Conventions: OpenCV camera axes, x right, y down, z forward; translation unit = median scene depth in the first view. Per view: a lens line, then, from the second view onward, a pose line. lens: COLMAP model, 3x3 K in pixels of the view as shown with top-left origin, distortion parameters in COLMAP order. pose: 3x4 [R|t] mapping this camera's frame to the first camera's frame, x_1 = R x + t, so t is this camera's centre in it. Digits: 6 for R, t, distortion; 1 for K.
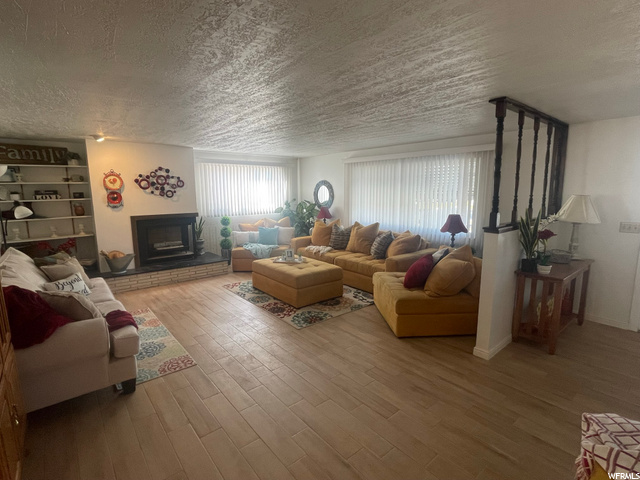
lens RADIAL K [[320.9, 0, 319.4], [0, 320.9, 241.3], [0, 0, 1]] dist [-0.002234, 0.000844]
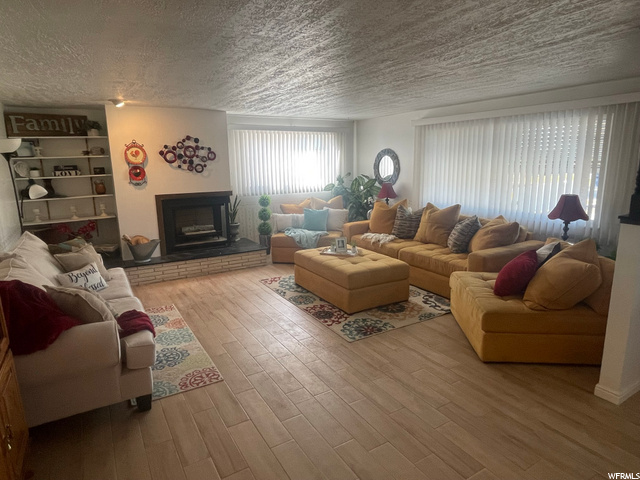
lens RADIAL K [[390.2, 0, 319.6], [0, 390.2, 239.0], [0, 0, 1]] dist [-0.002660, -0.002020]
pose [[0.987835, 0.020665, -0.154123, 0.003287], [-0.014488, 0.999050, 0.041094, -0.014718], [0.154826, -0.038361, 0.987197, 0.057210]]
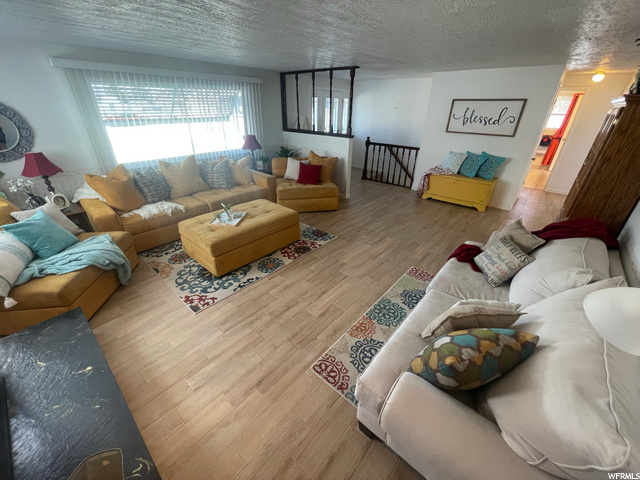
lens RADIAL K [[260.7, 0, 322.4], [0, 260.7, 237.1], [0, 0, 1]] dist [-0.002495, -0.000393]
pose [[-0.162766, -0.444292, 0.880972, -0.941899], [0.146055, 0.872193, 0.466849, -0.217393], [-0.975795, 0.204658, -0.077072, 1.099272]]
